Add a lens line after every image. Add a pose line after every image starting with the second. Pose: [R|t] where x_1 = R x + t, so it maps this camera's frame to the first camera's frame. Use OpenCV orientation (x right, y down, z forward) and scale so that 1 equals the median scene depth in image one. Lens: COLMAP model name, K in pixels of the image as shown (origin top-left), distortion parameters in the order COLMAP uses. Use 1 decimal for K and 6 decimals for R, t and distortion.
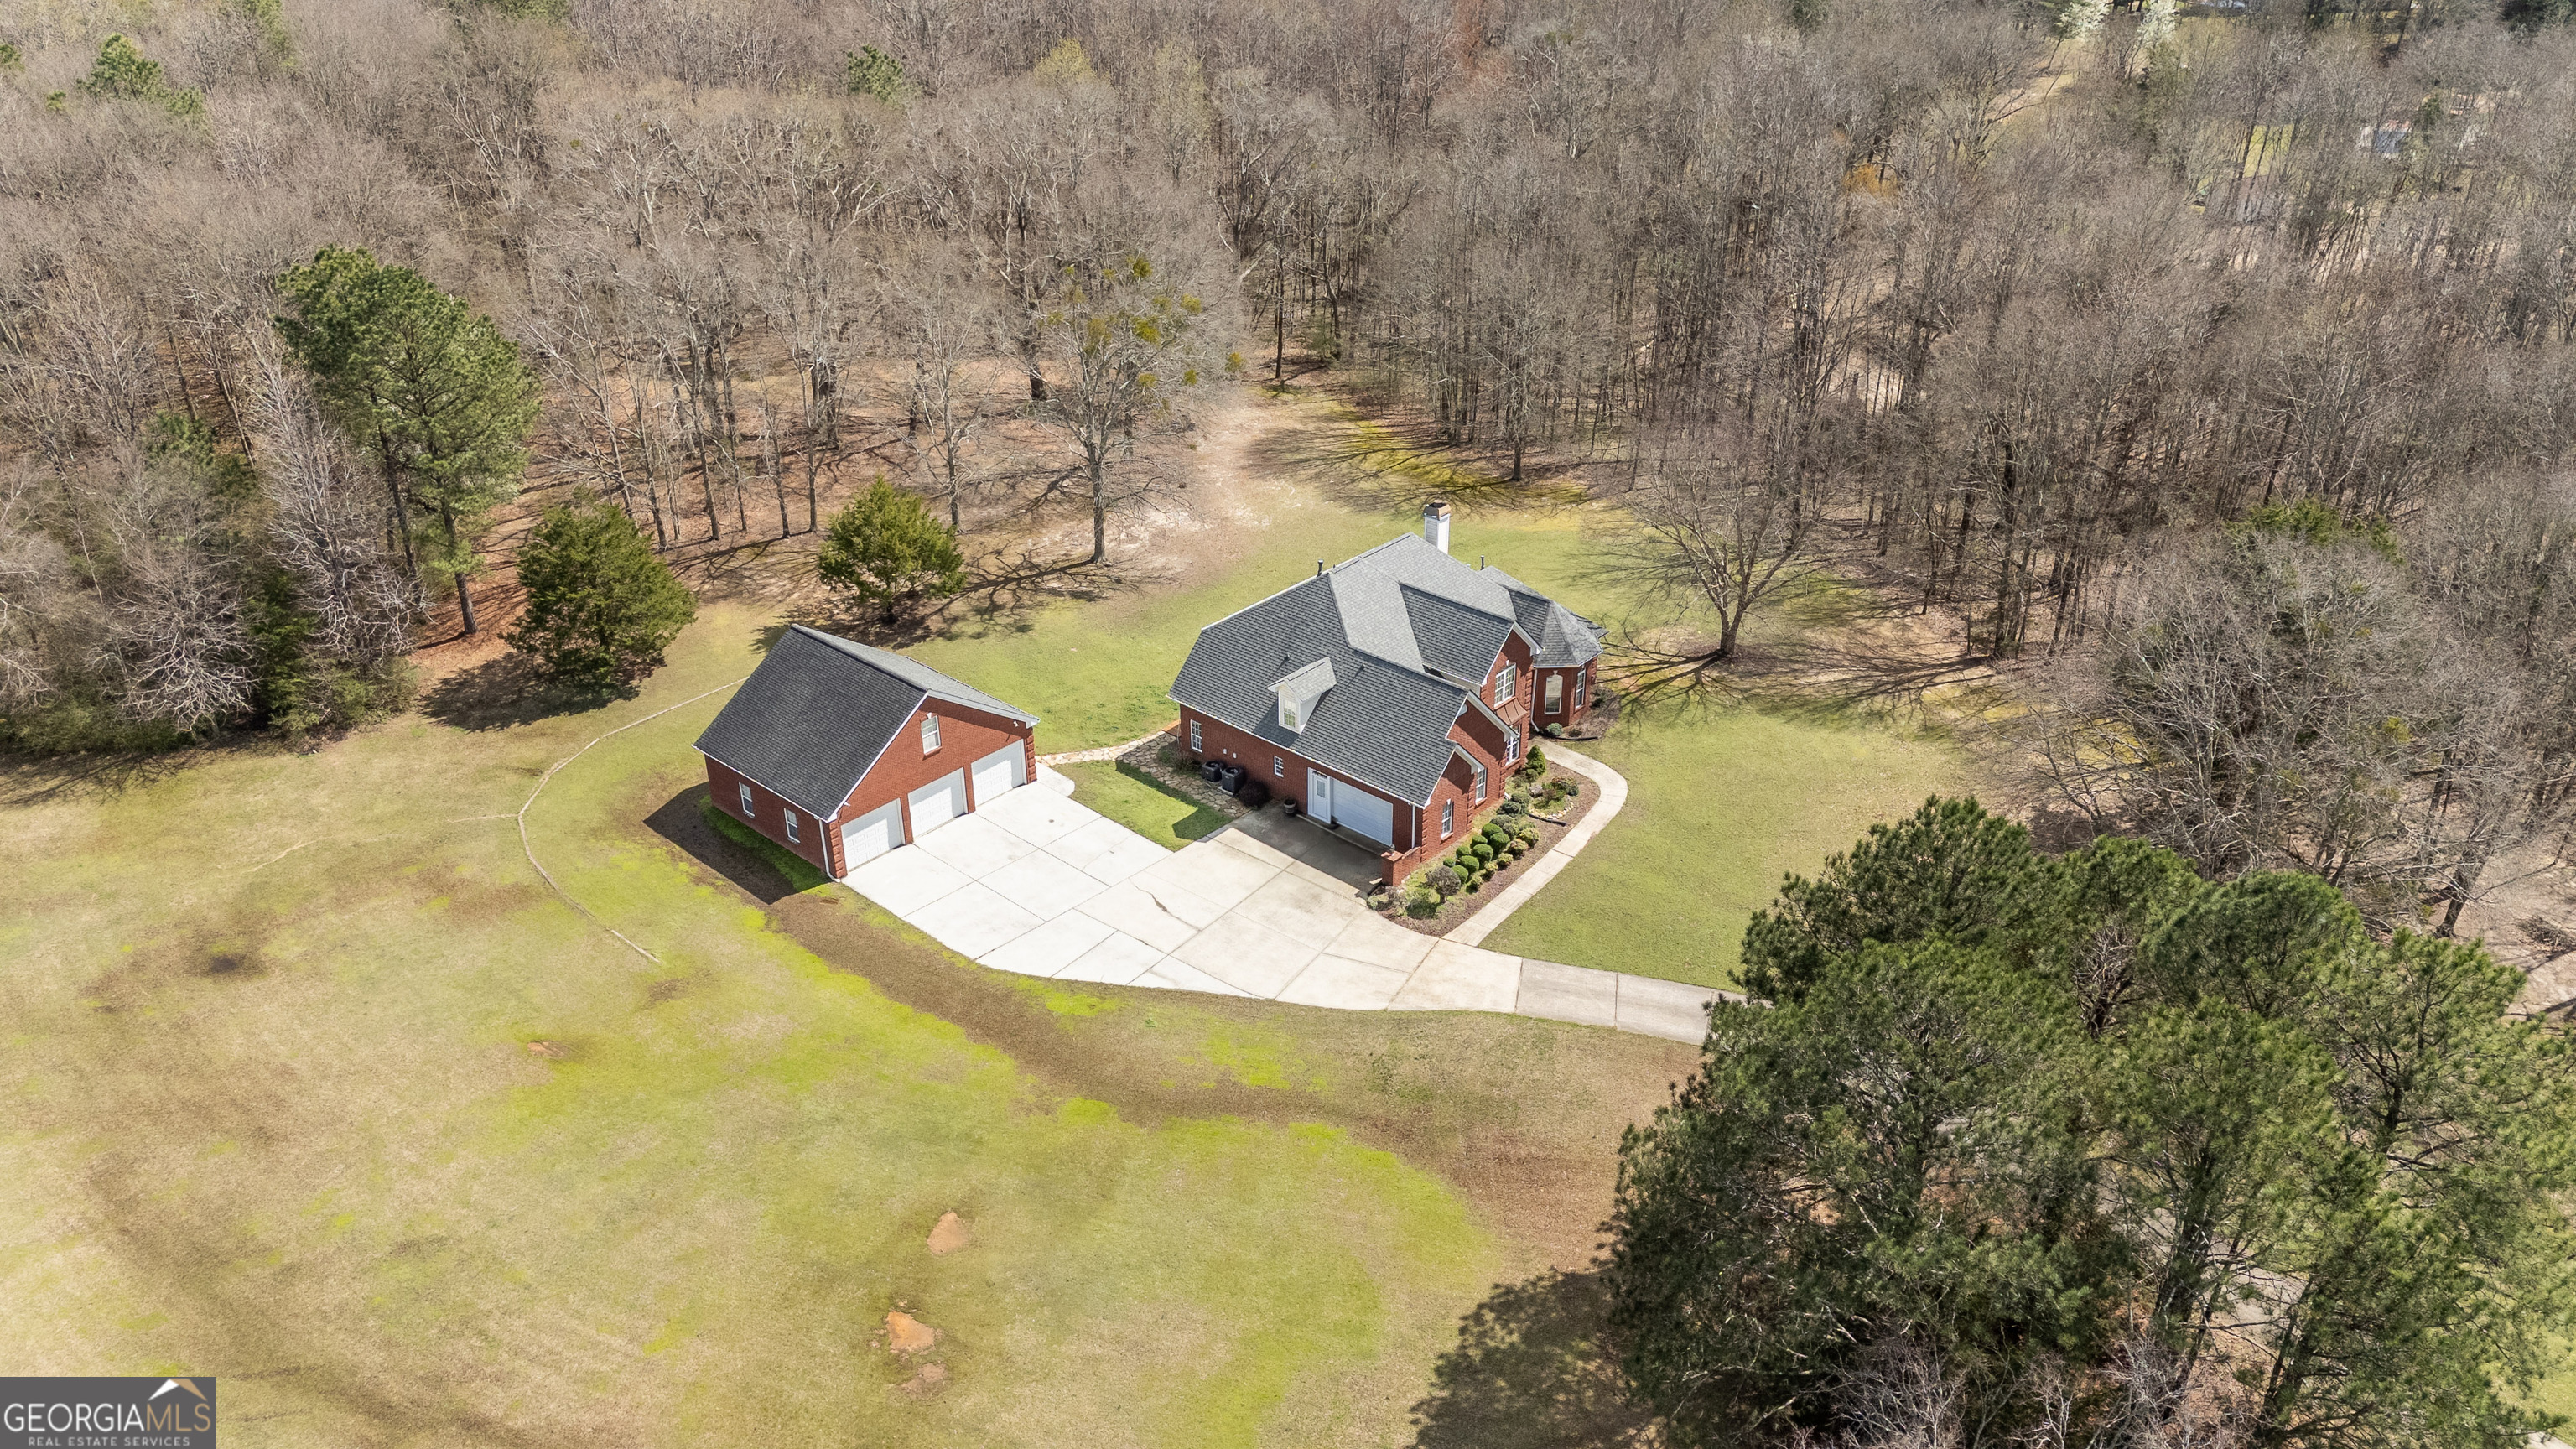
lens RADIAL K [[1881.5, 0, 1288.0], [0, 1881.5, 724.5], [0, 0, 1]] dist [0.125854, -0.102311]
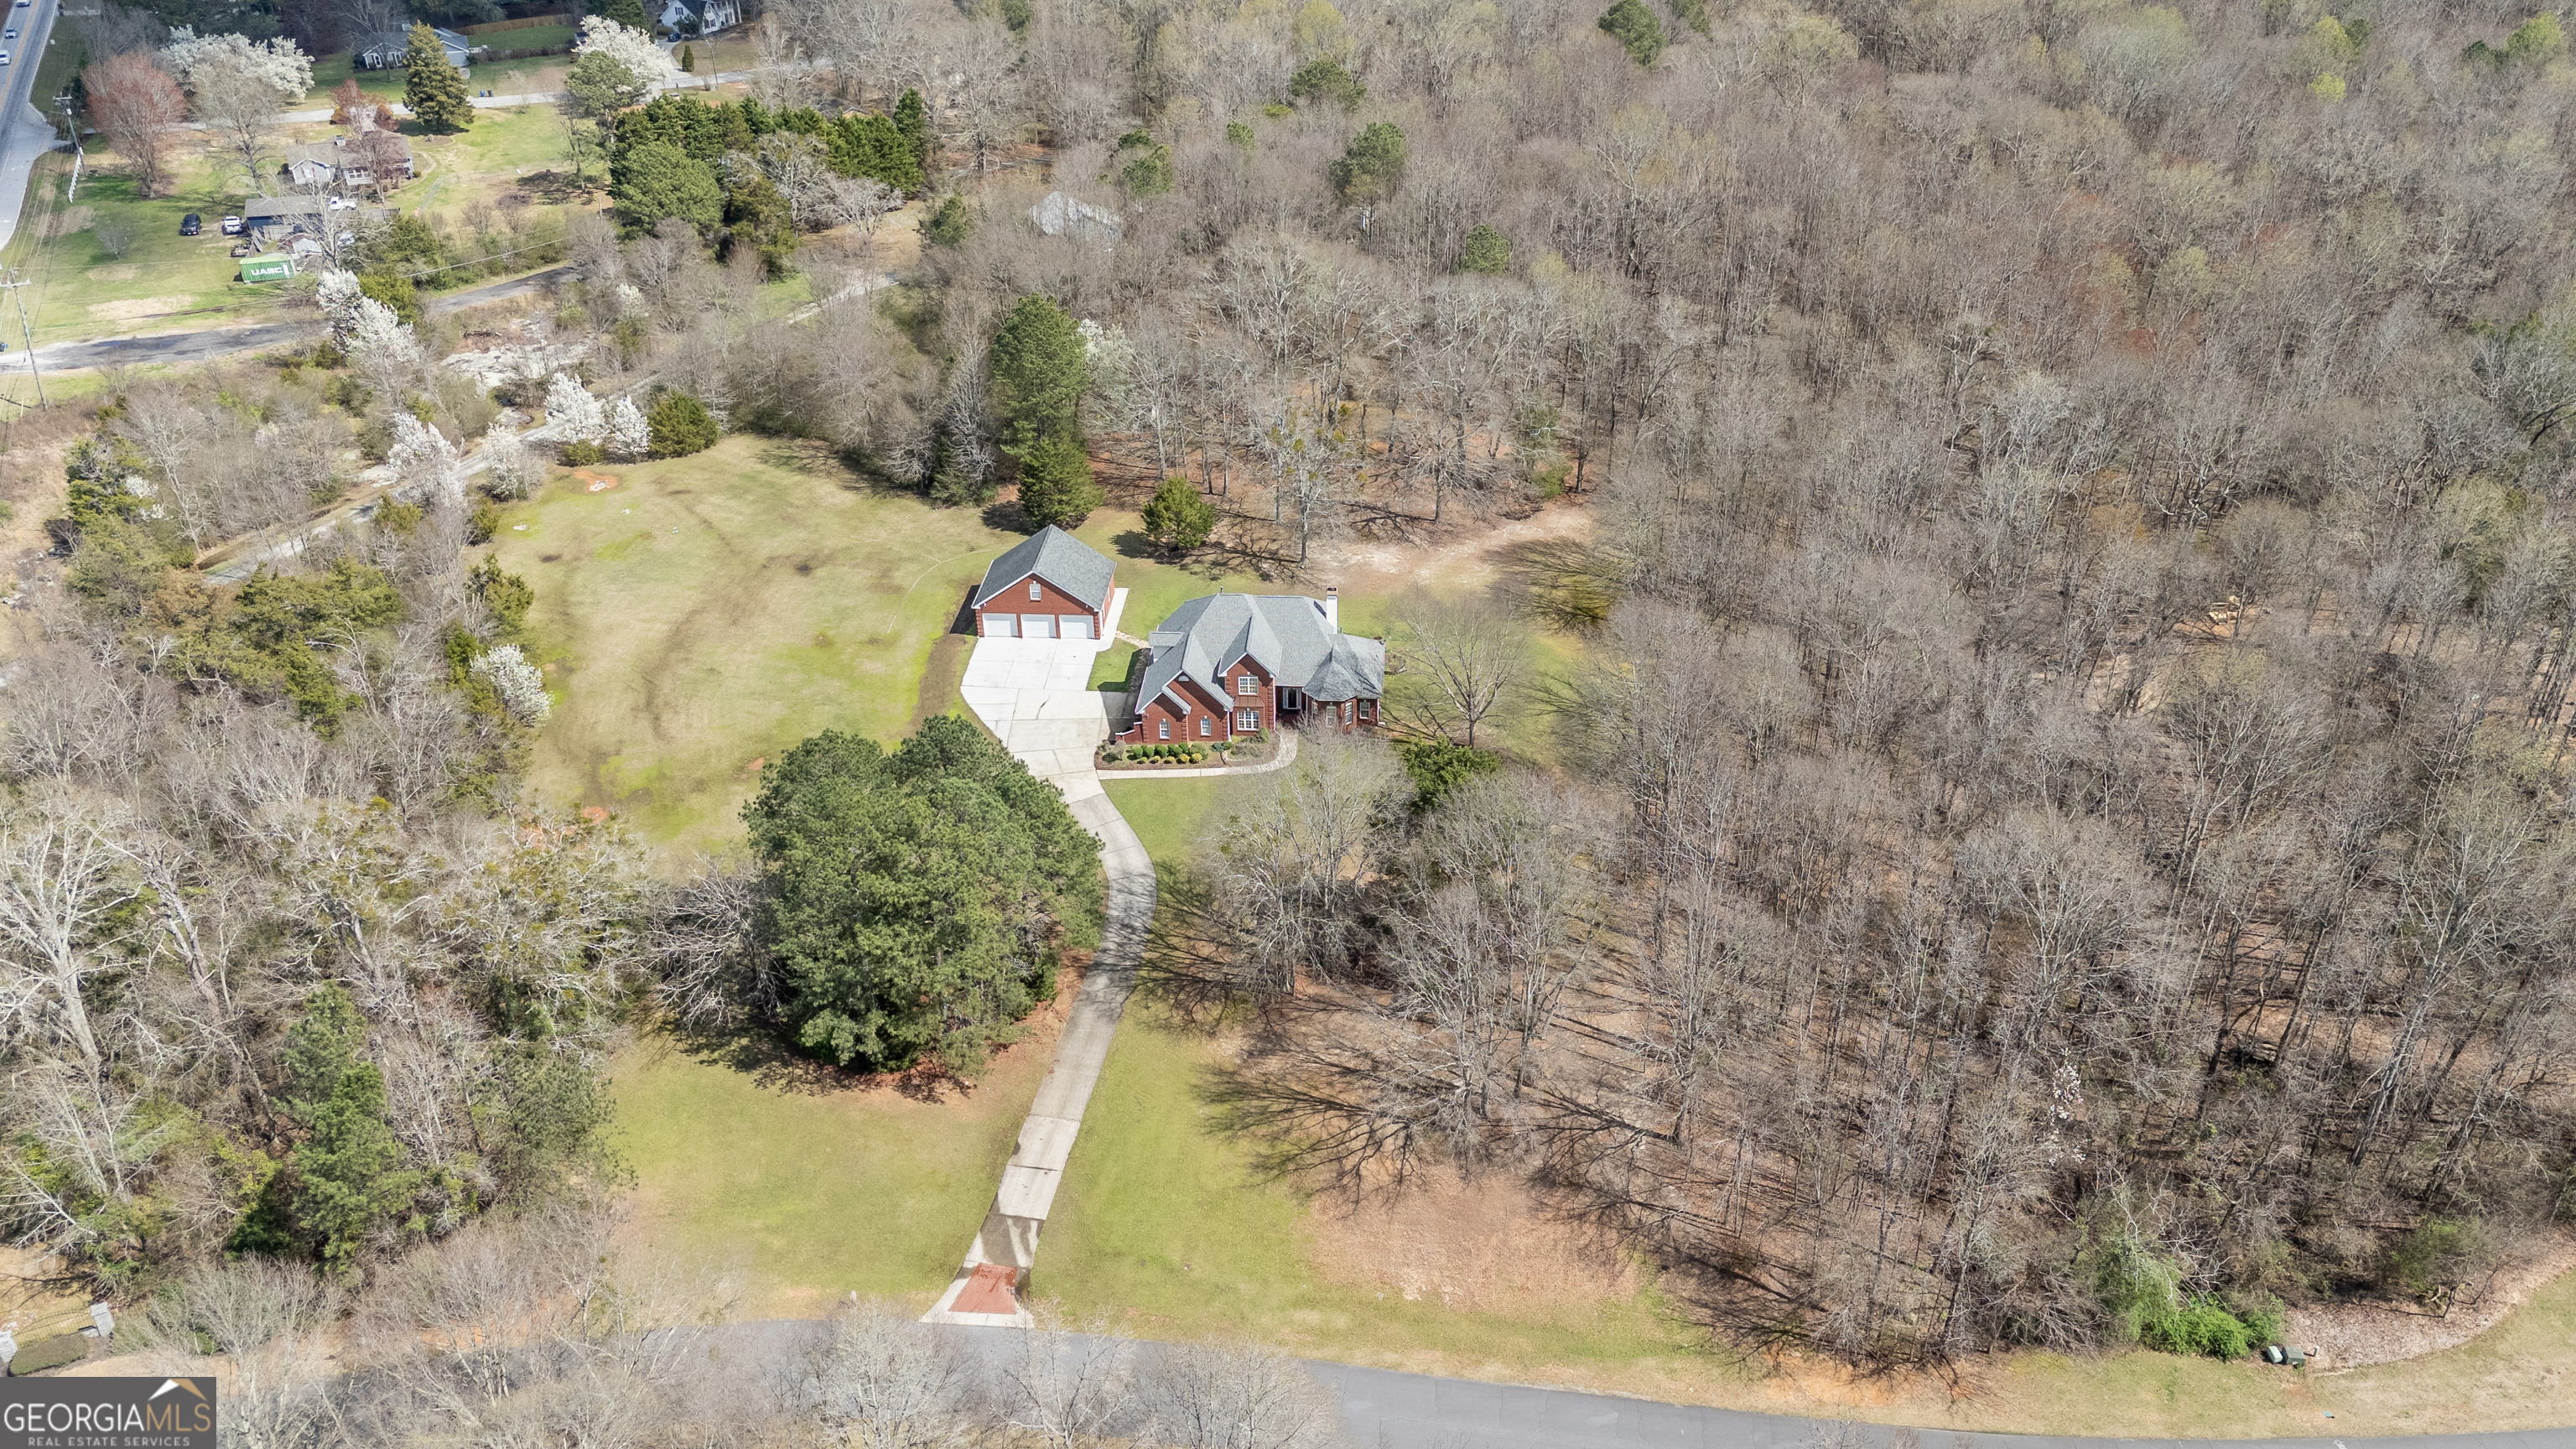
lens RADIAL K [[1881.5, 0, 1288.0], [0, 1881.5, 724.5], [0, 0, 1]] dist [0.125854, -0.102311]
pose [[0.623202, 0.401869, -0.670910, 1.388594], [-0.375089, 0.906358, 0.194483, -0.358323], [0.686241, 0.130449, 0.715581, -0.261696]]
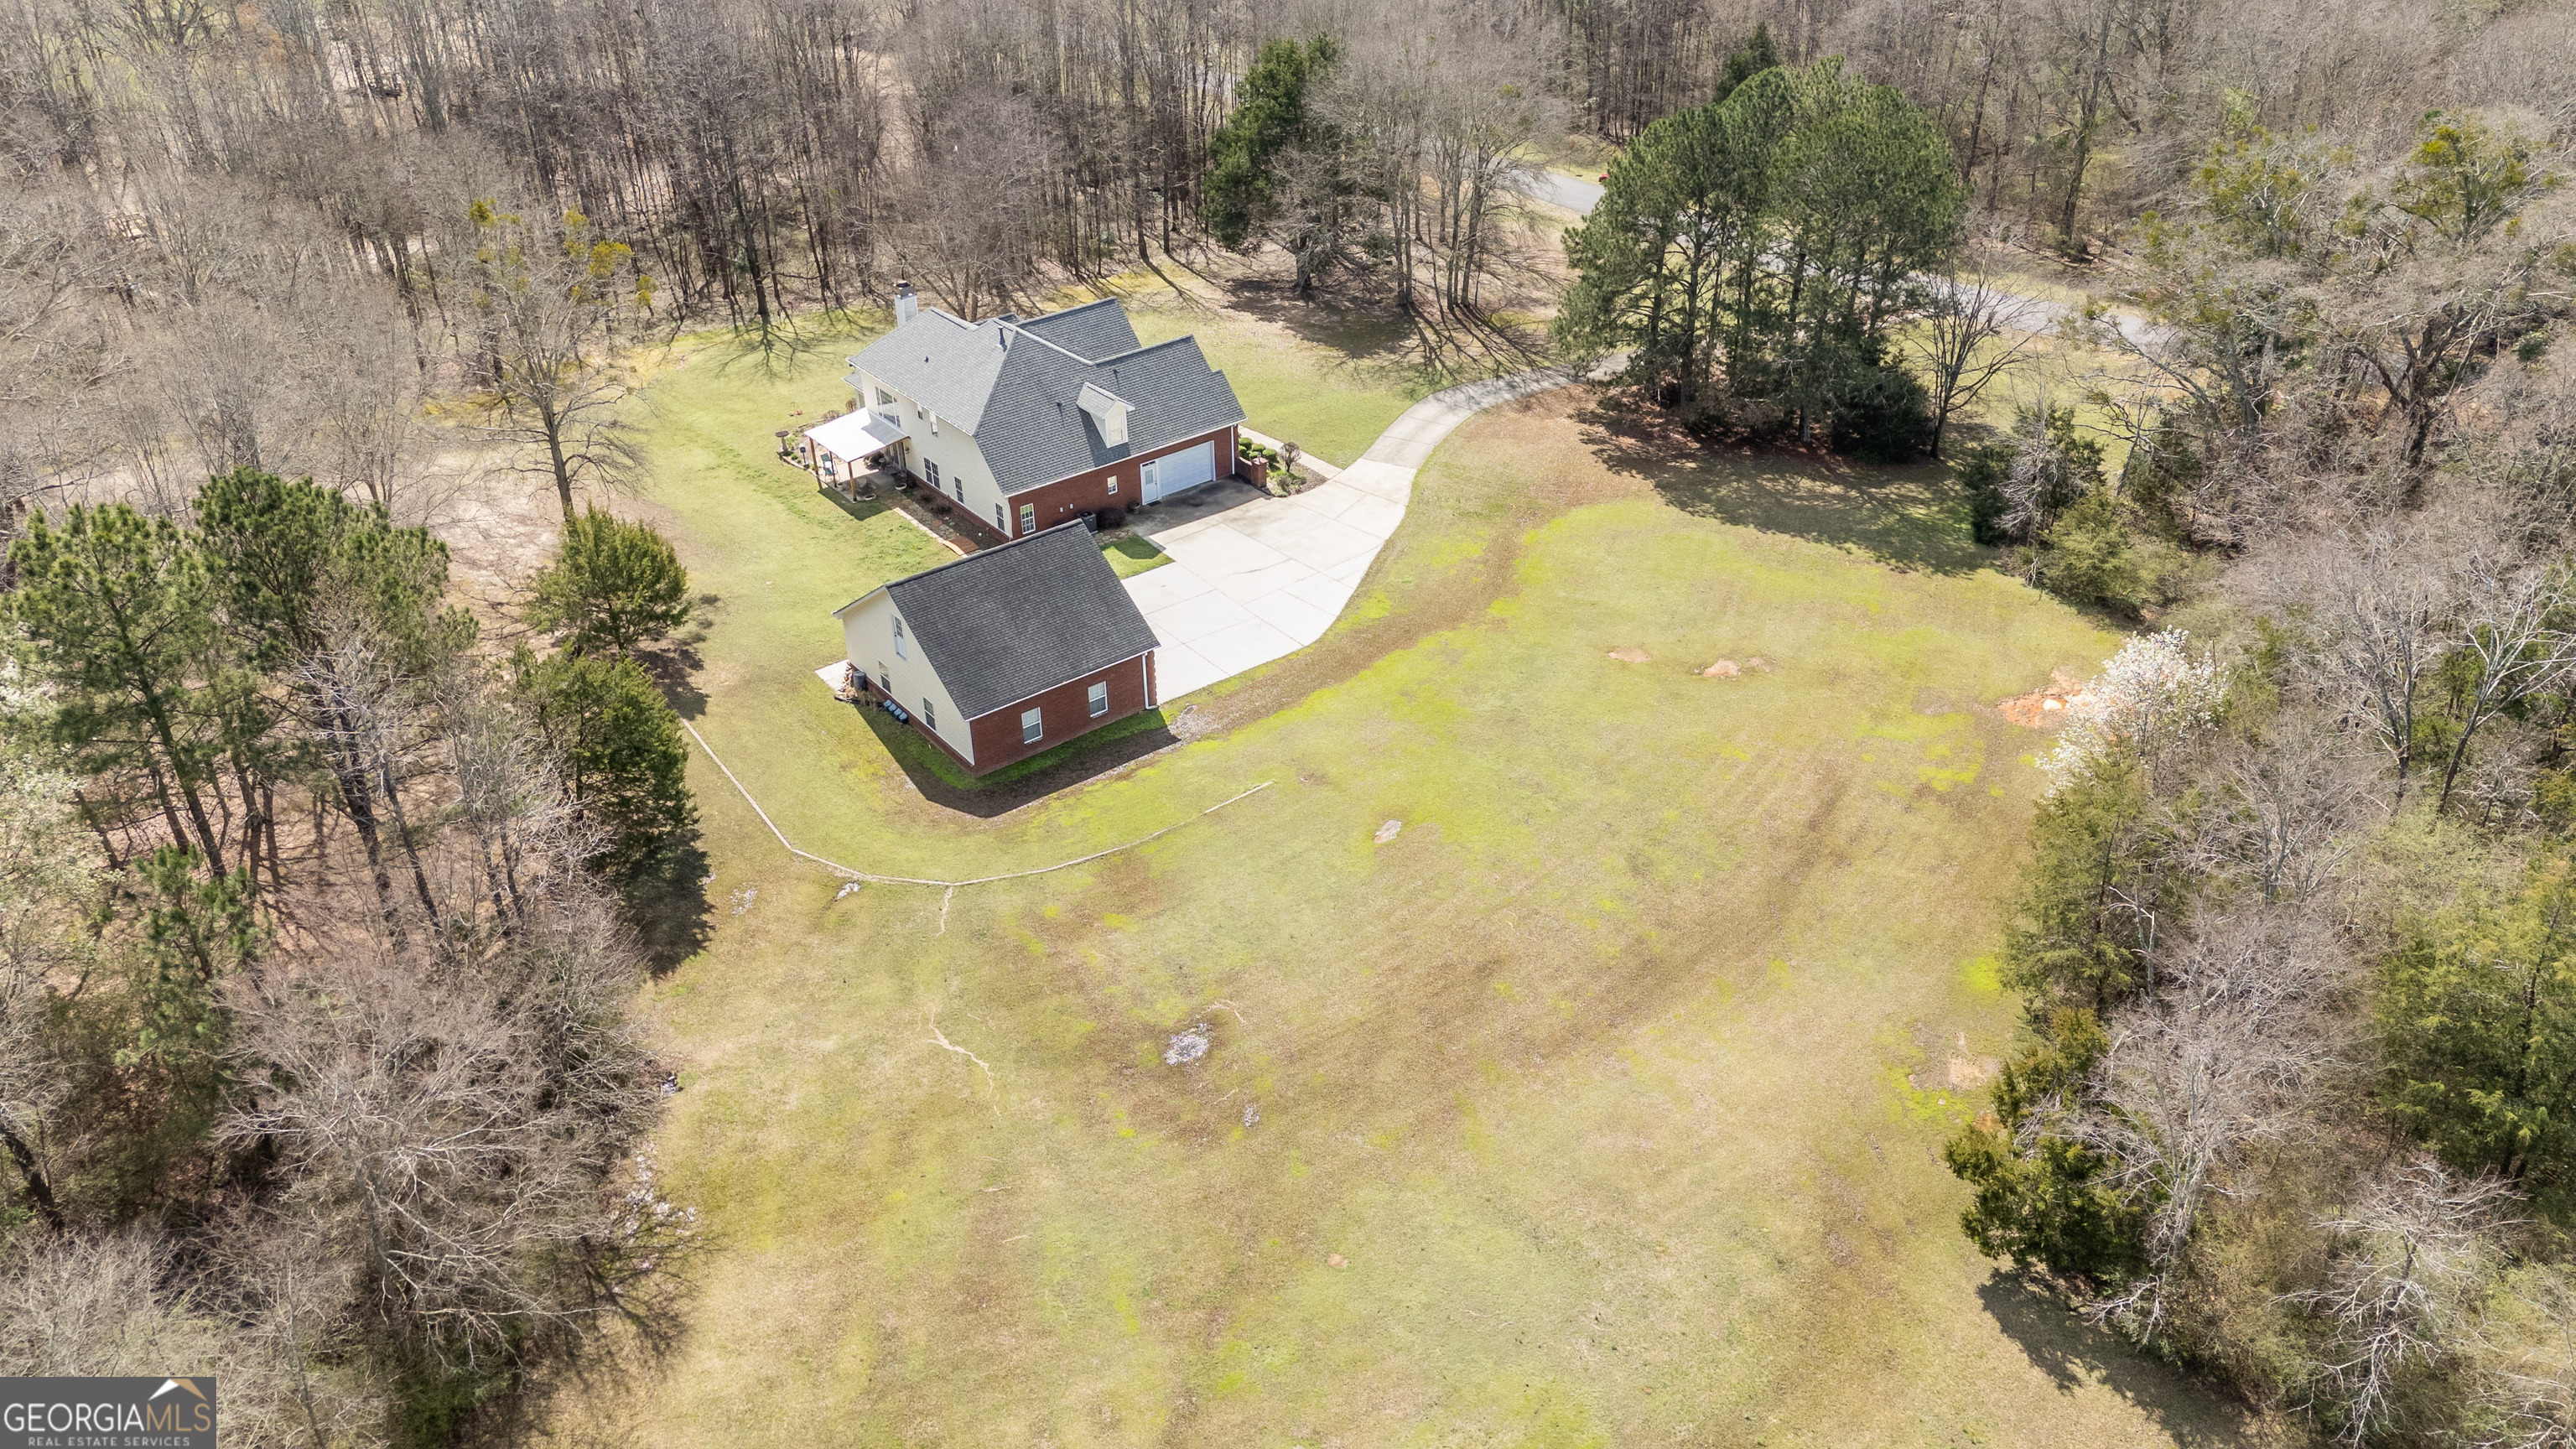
lens RADIAL K [[1881.5, 0, 1288.0], [0, 1881.5, 724.5], [0, 0, 1]] dist [0.125854, -0.102311]
pose [[0.159567, -0.520898, 0.838572, -1.057494], [0.479933, 0.783247, 0.395207, -0.274773], [-0.862672, 0.339397, 0.374976, 0.527330]]
